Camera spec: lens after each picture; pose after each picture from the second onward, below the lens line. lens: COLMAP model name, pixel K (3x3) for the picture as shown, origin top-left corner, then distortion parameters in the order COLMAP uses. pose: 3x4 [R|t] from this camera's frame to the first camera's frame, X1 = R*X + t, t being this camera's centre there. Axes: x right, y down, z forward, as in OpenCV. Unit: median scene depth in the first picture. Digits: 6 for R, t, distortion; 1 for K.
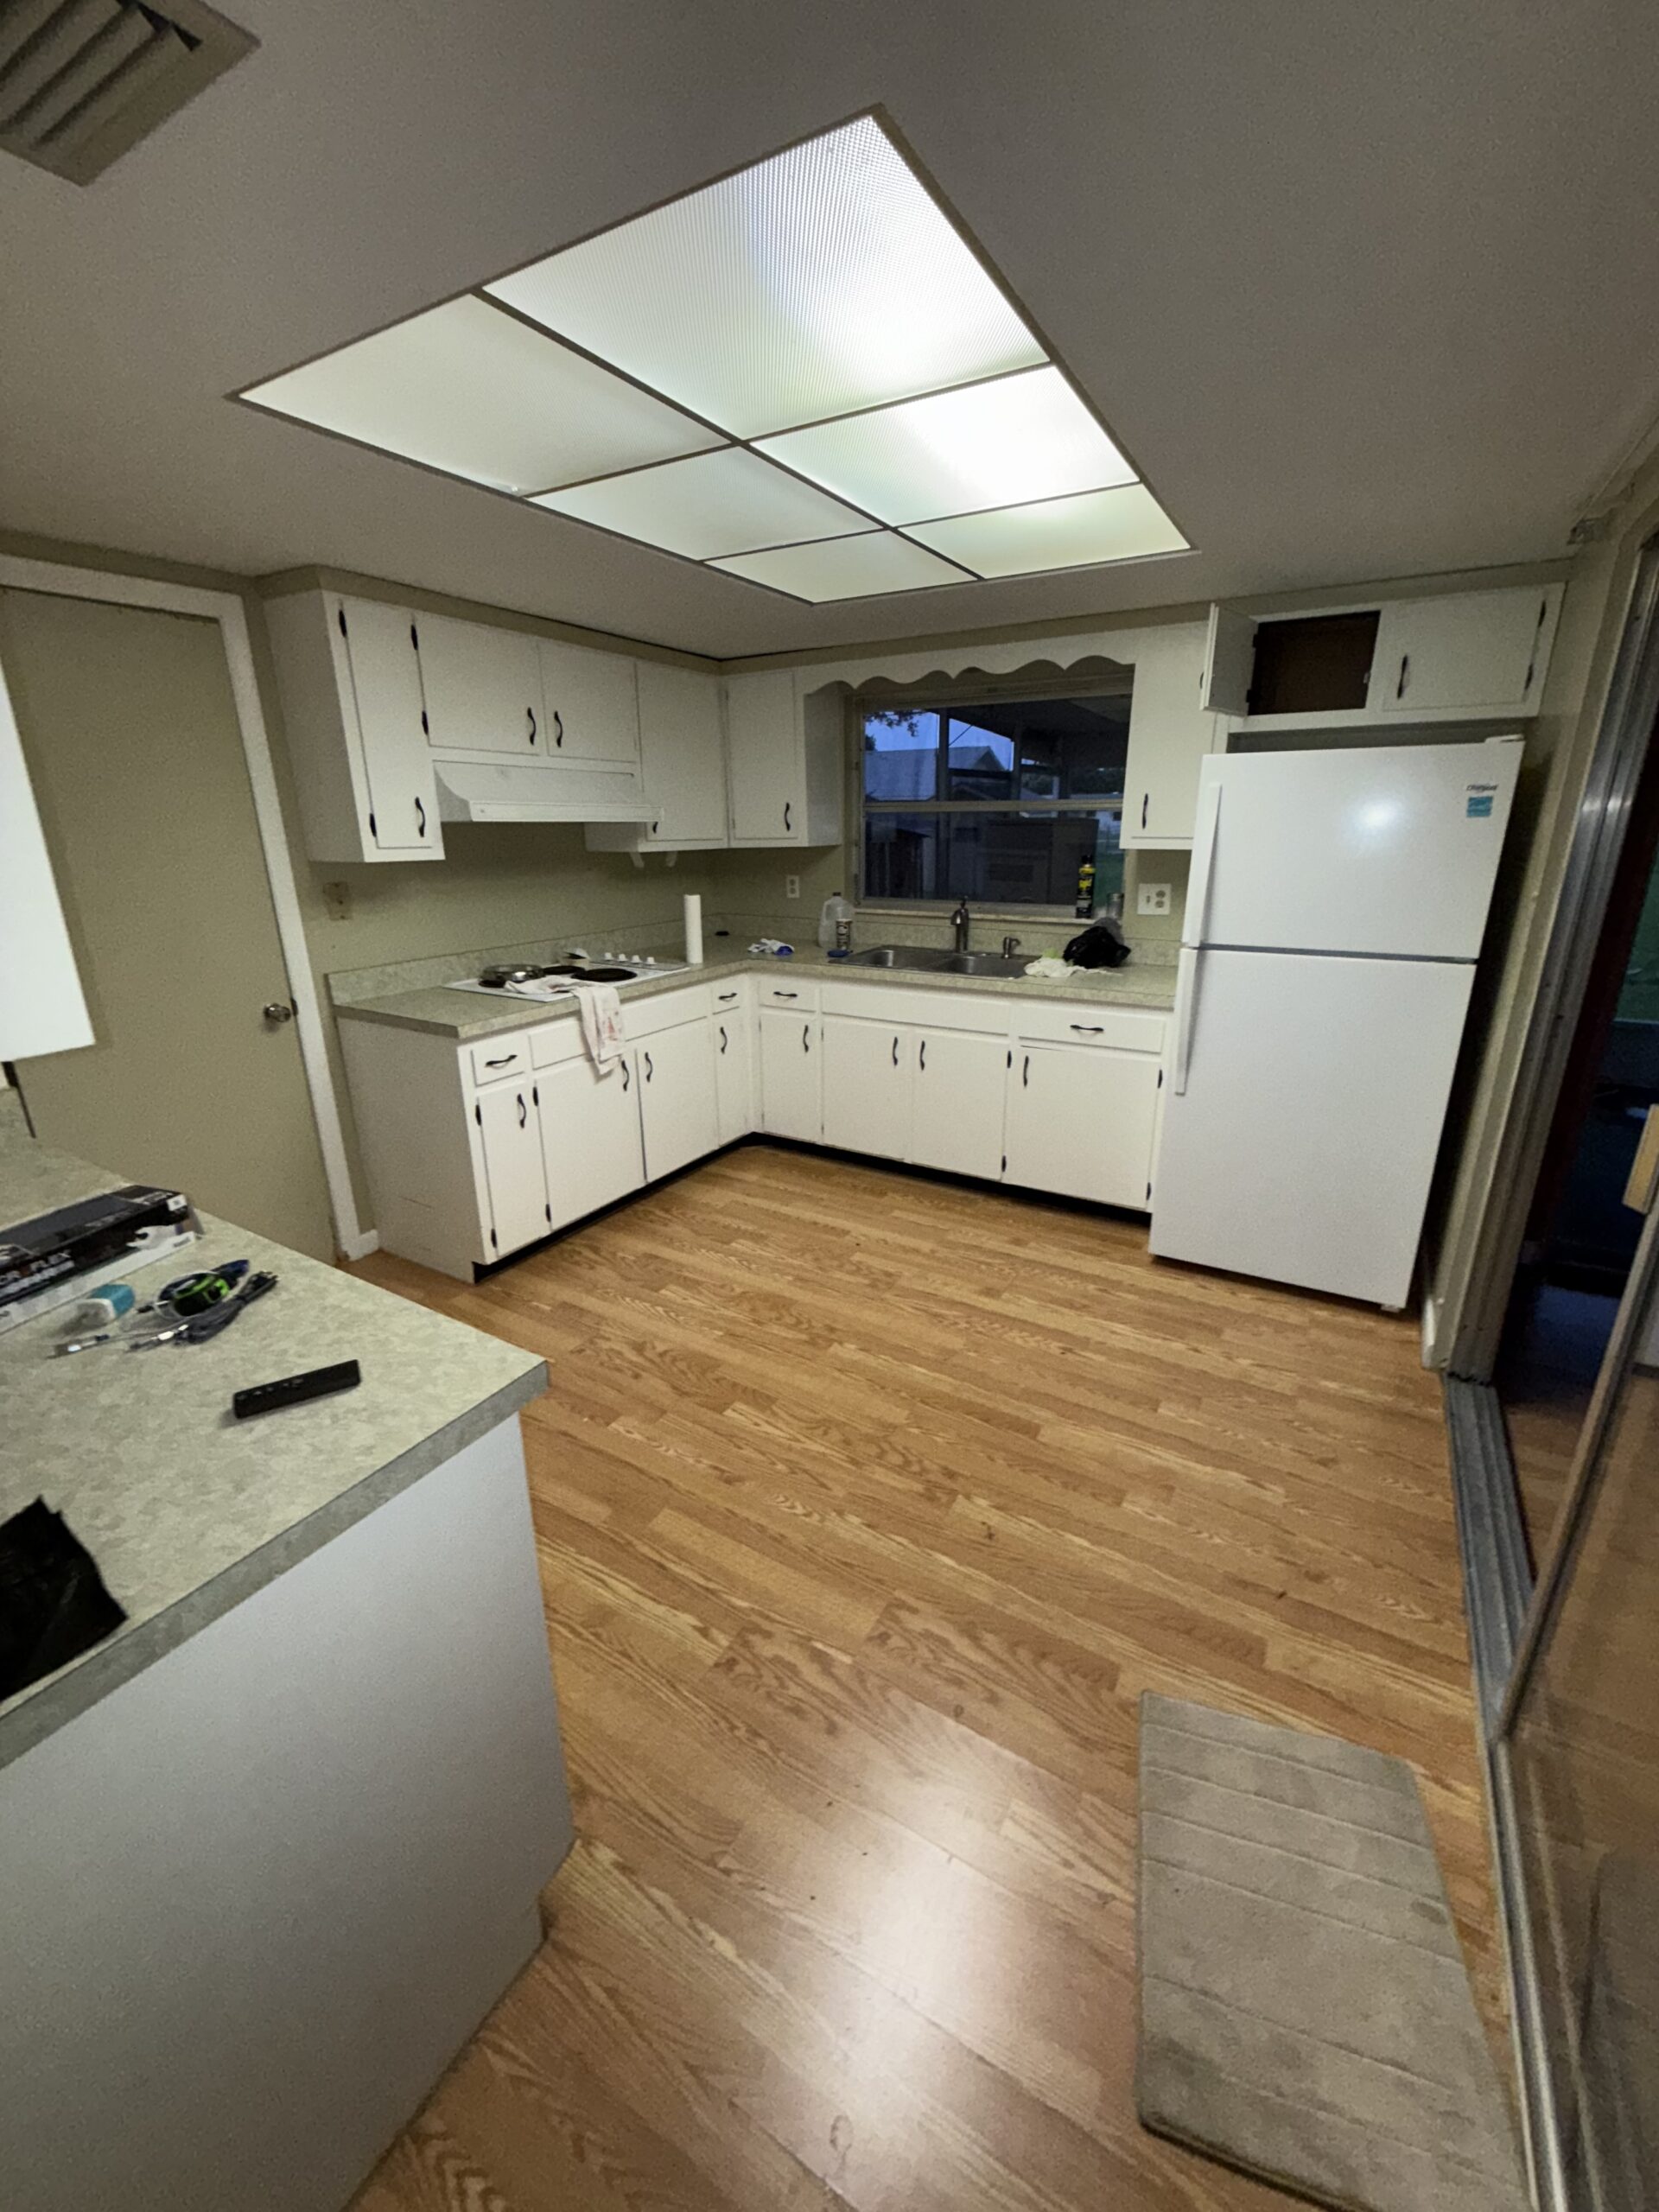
lens RADIAL K [[885.2, 0, 835.2], [0, 885.2, 1099.8], [0, 0, 1]] dist [0.002393, 0.000103]
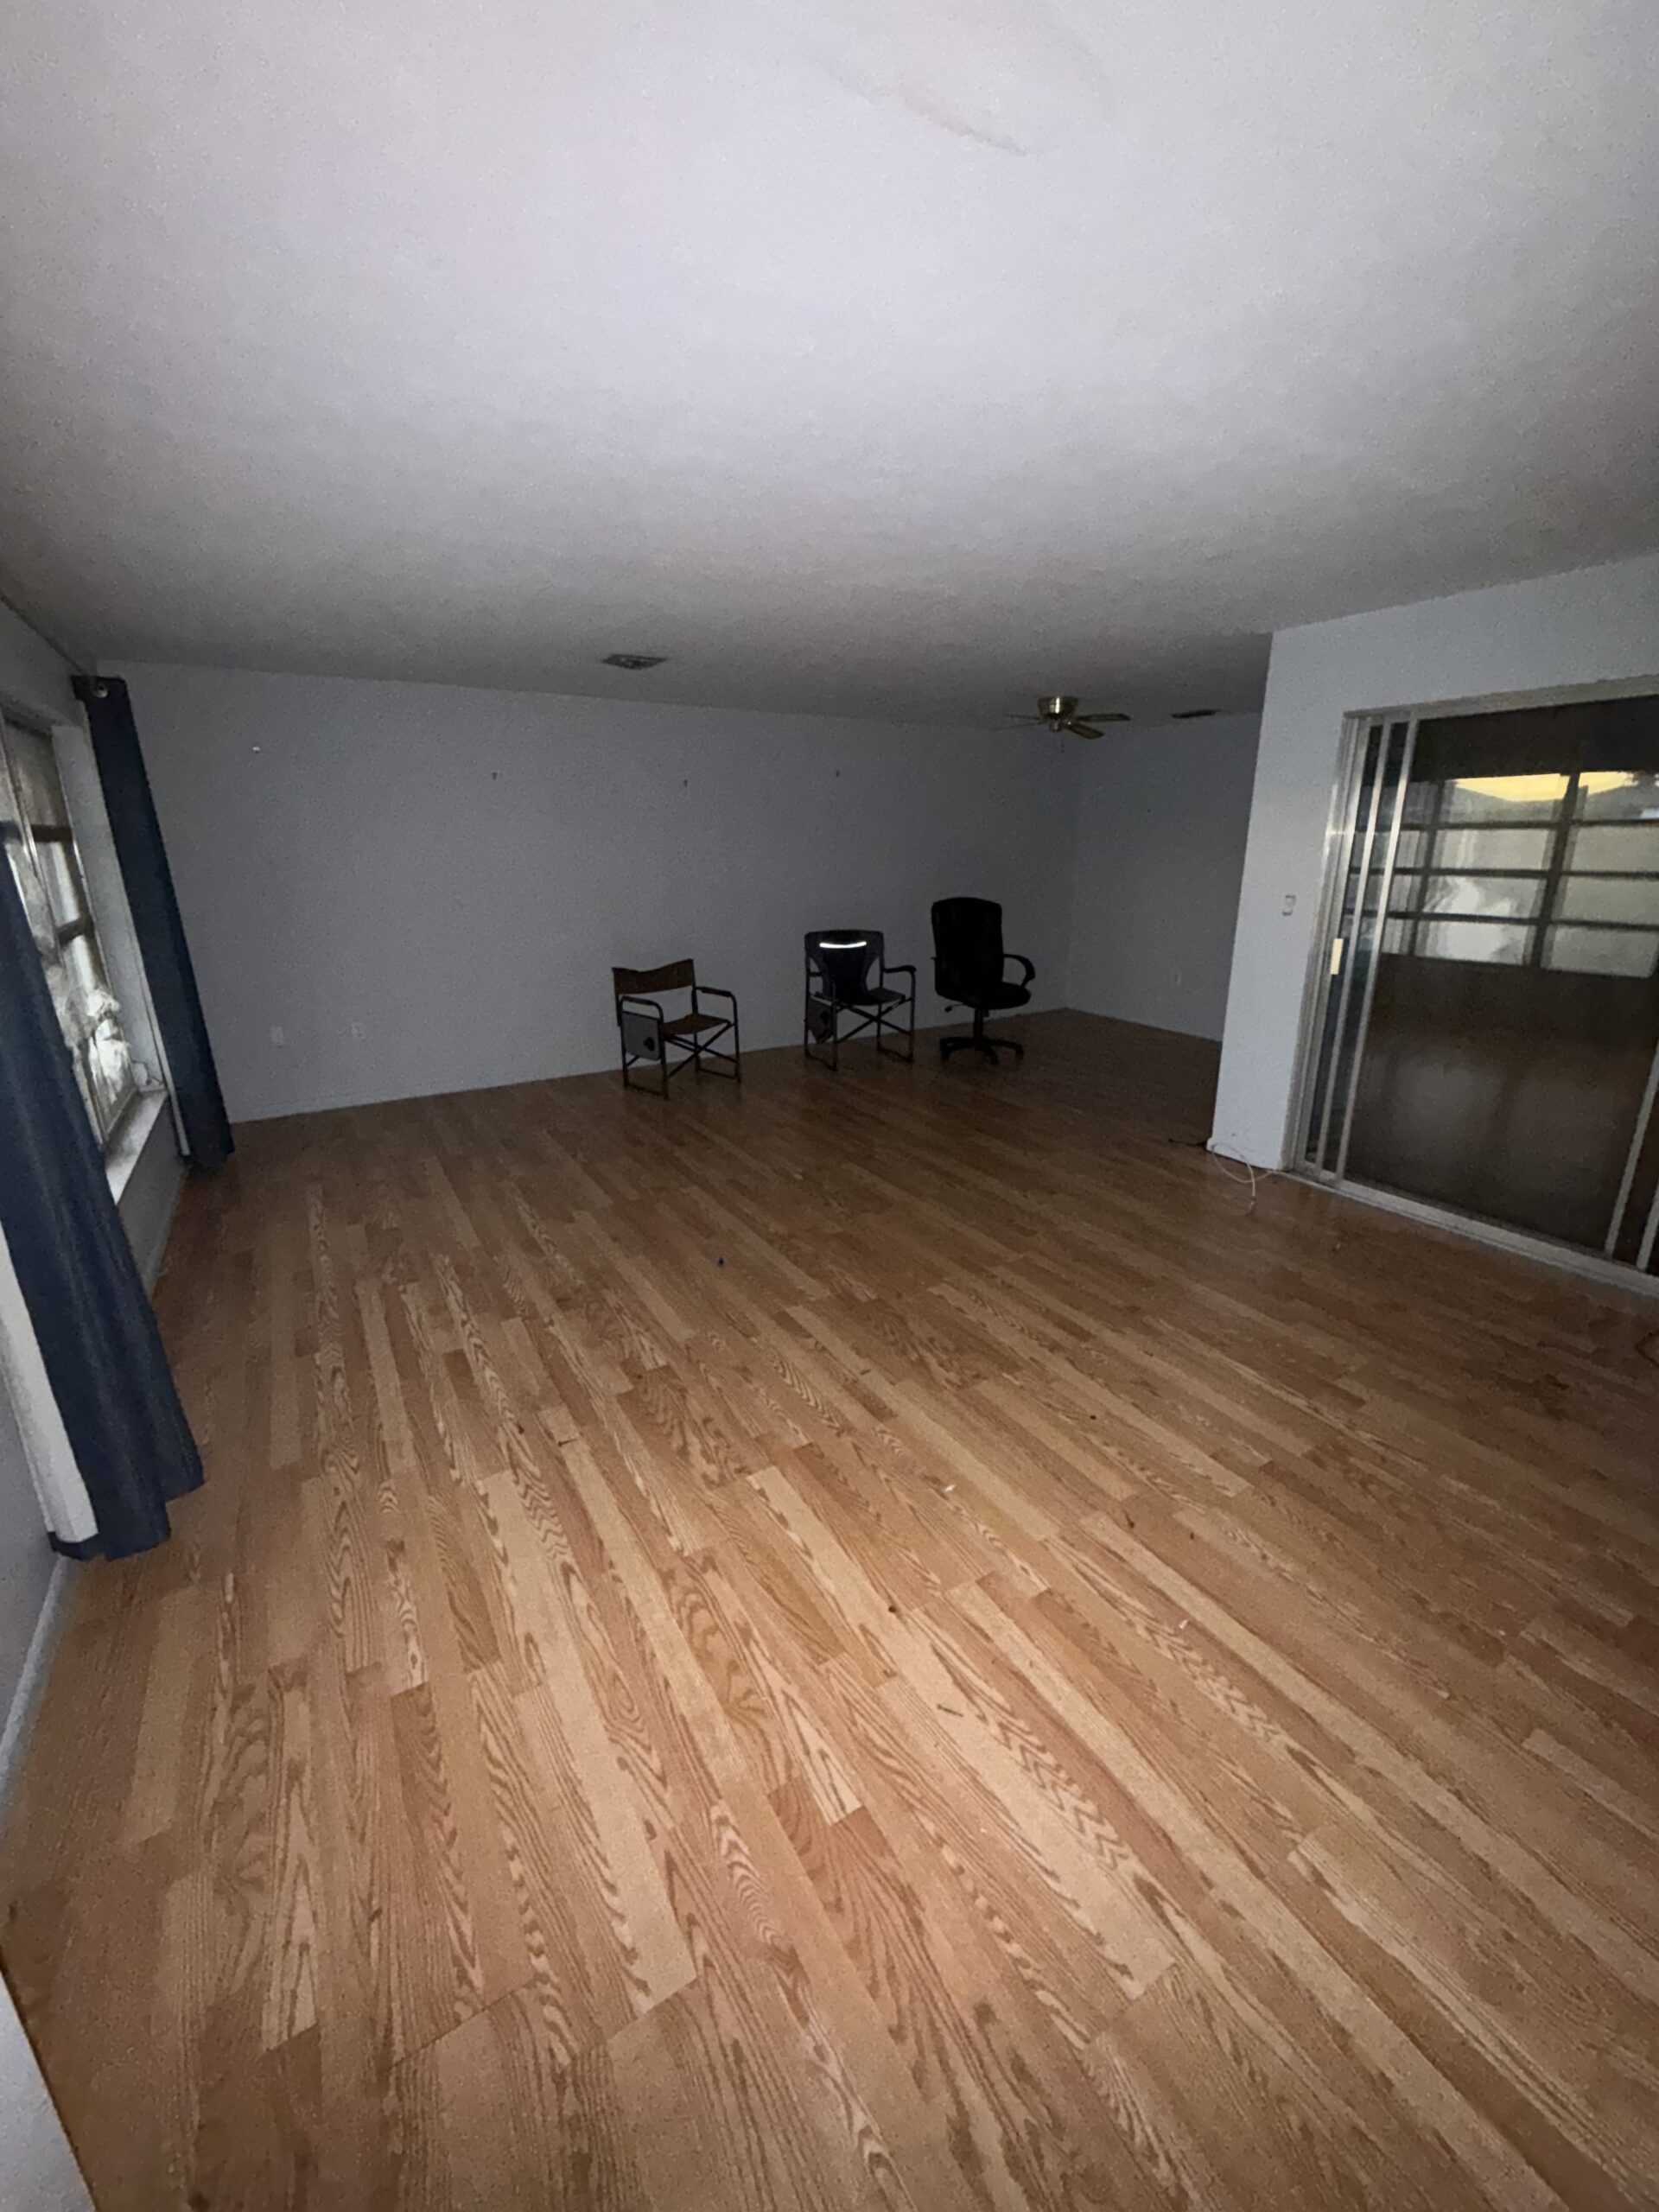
lens RADIAL K [[885.2, 0, 835.2], [0, 885.2, 1099.8], [0, 0, 1]] dist [0.002393, 0.000103]
pose [[-0.882441, -0.118624, 0.455222, -0.268705], [0.156264, 0.838819, 0.521501, -0.303417], [-0.443712, 0.531329, -0.721672, 0.968745]]
